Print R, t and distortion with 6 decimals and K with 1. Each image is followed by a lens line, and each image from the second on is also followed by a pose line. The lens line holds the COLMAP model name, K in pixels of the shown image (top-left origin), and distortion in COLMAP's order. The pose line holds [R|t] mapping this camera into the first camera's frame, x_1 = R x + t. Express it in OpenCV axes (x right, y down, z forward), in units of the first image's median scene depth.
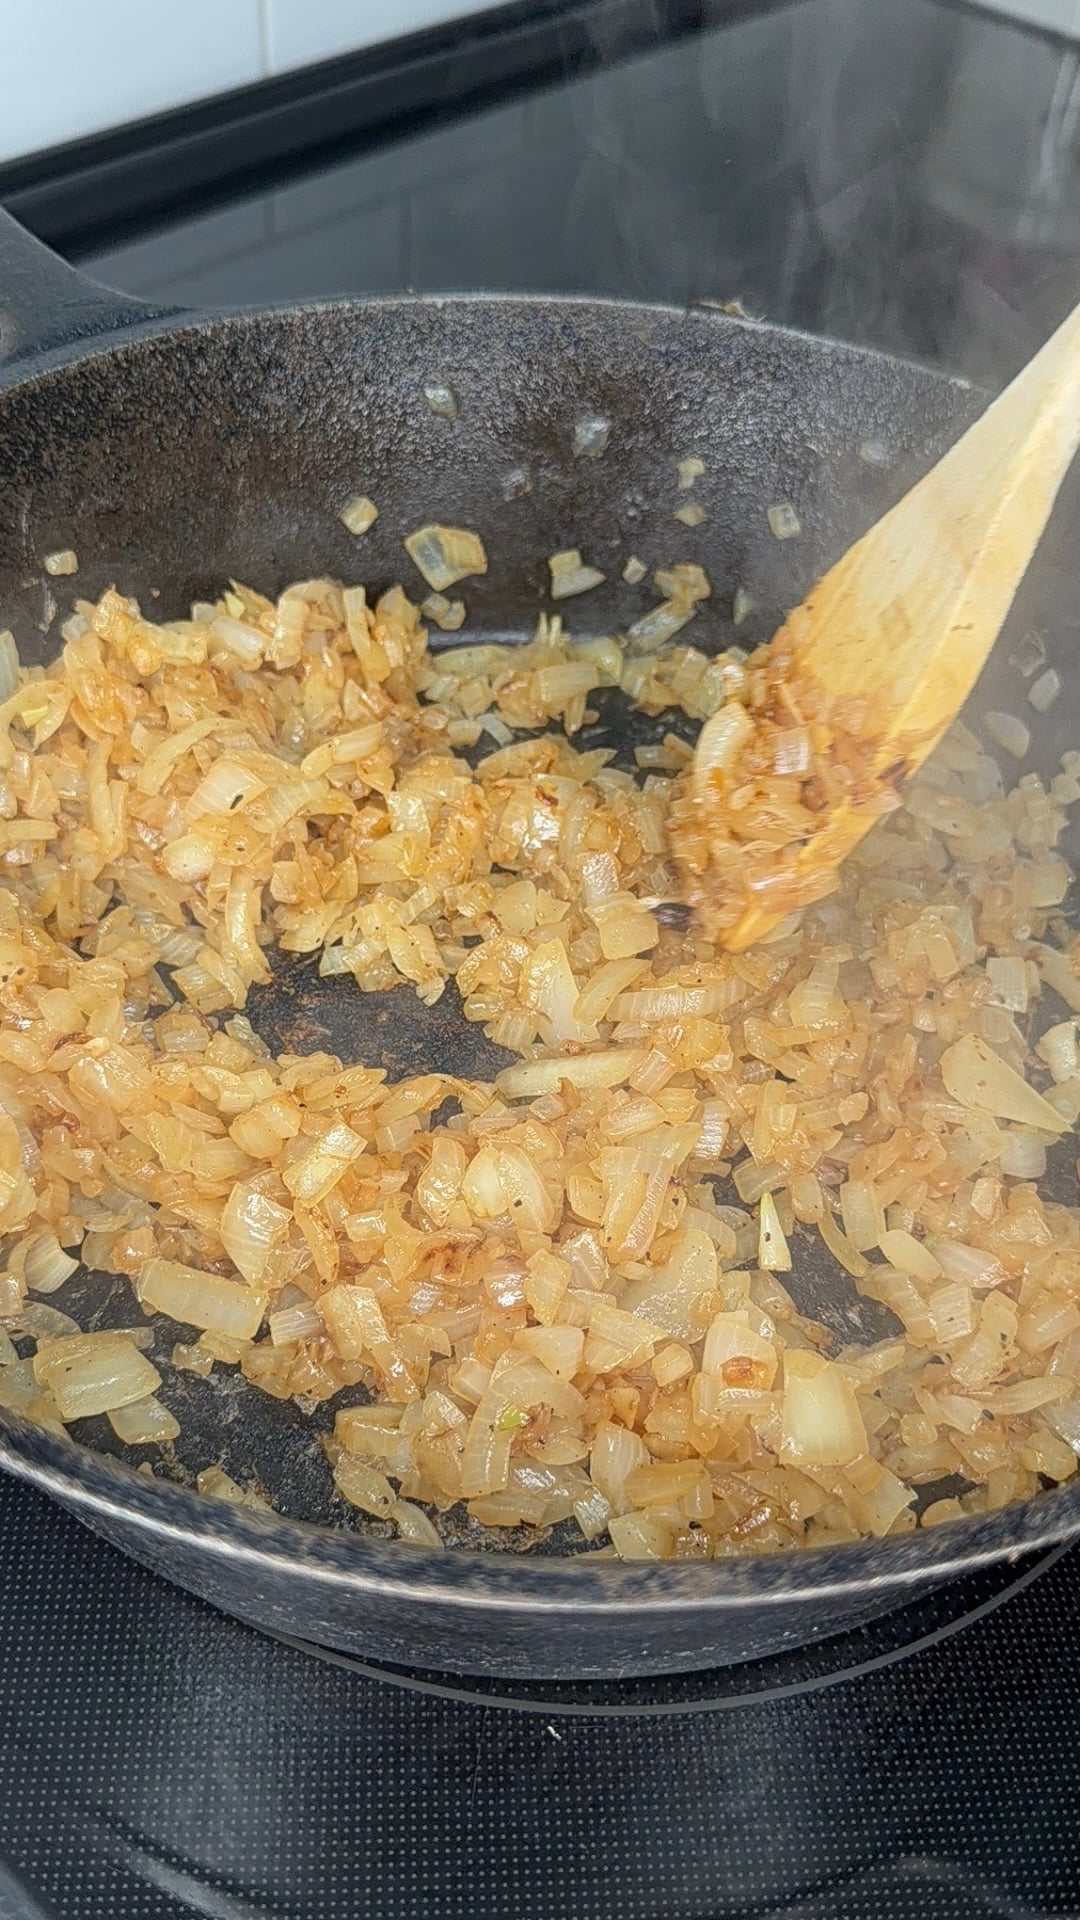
lens RADIAL K [[1471.6, 0, 510.4], [0, 1471.6, 956.5], [0, 0, 1]] dist [0.001743, -0.147738]
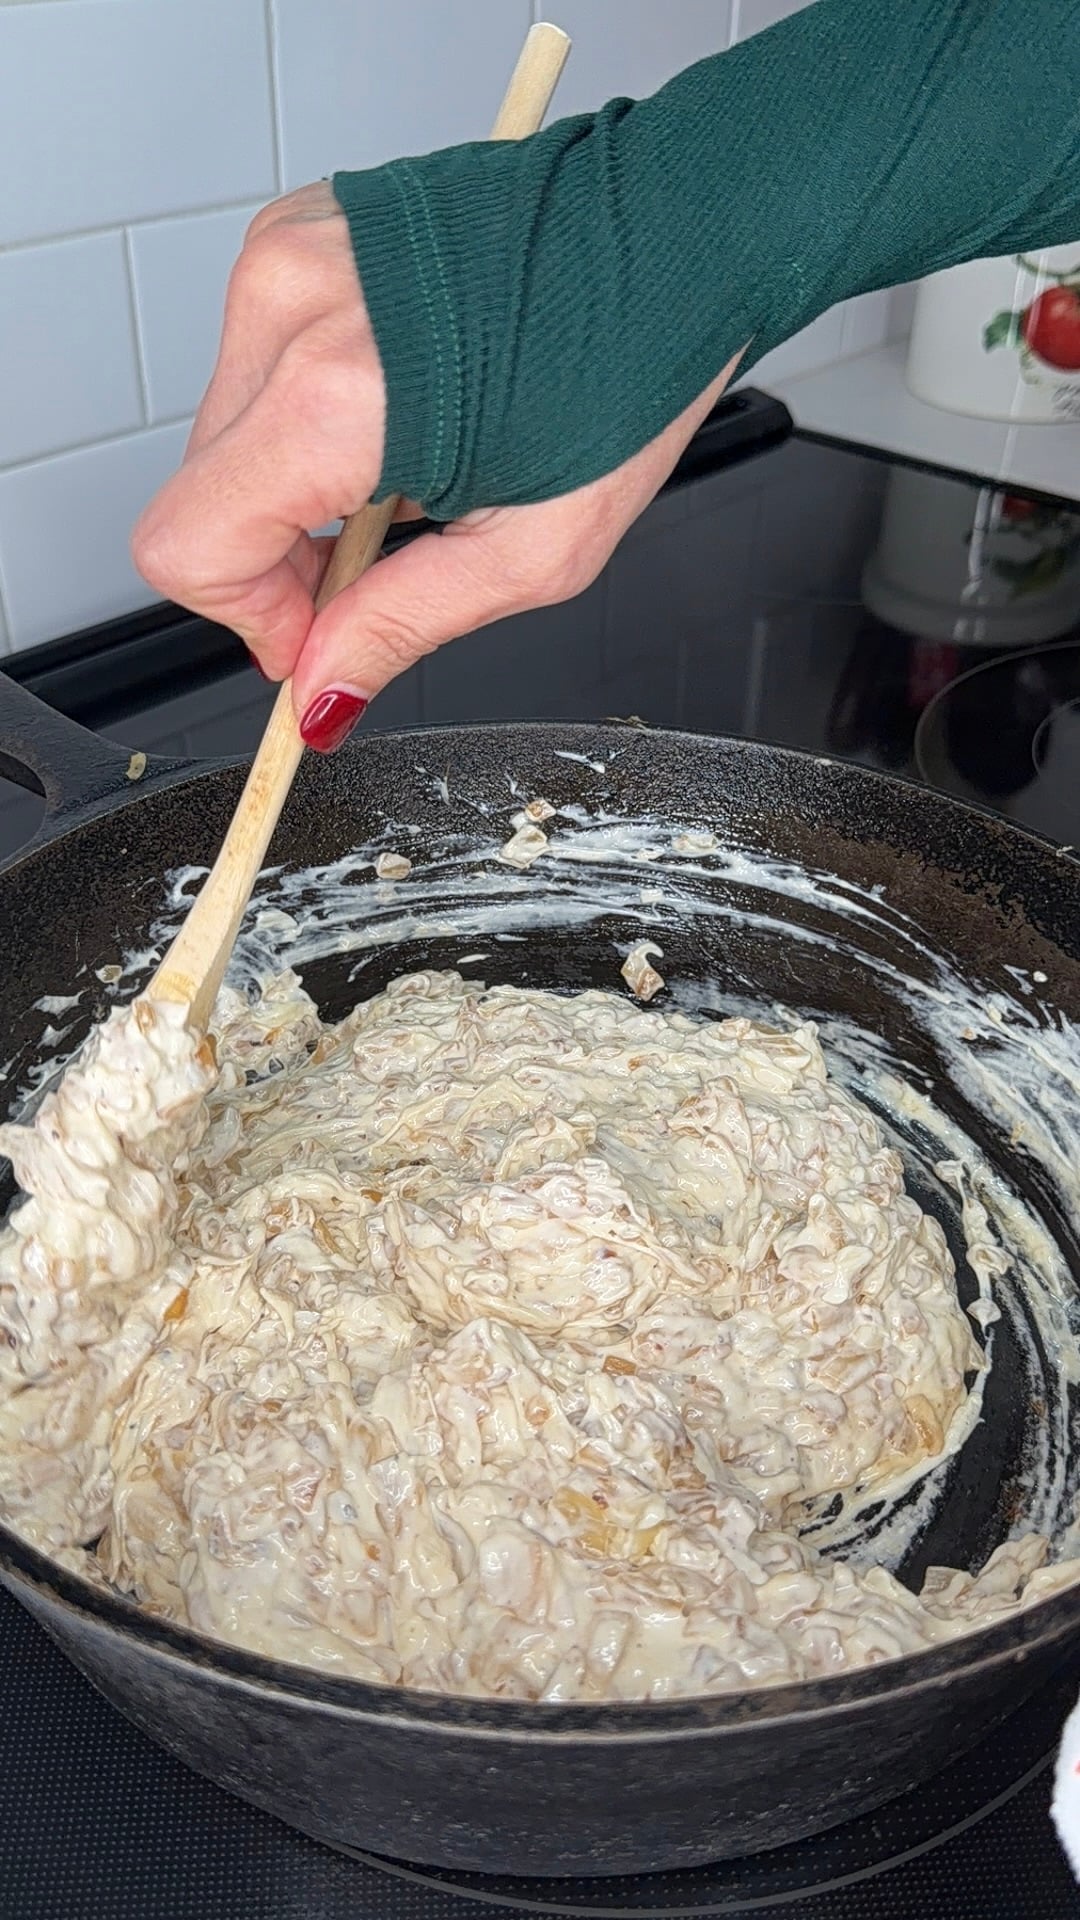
lens RADIAL K [[1375.6, 0, 557.7], [0, 1375.6, 990.9], [0, 0, 1]] dist [-0.007248, -0.123424]
pose [[0.991577, -0.099352, 0.083095, -0.039001], [0.115026, 0.970395, -0.212375, 0.025447], [-0.059535, 0.220144, 0.973649, -0.102807]]
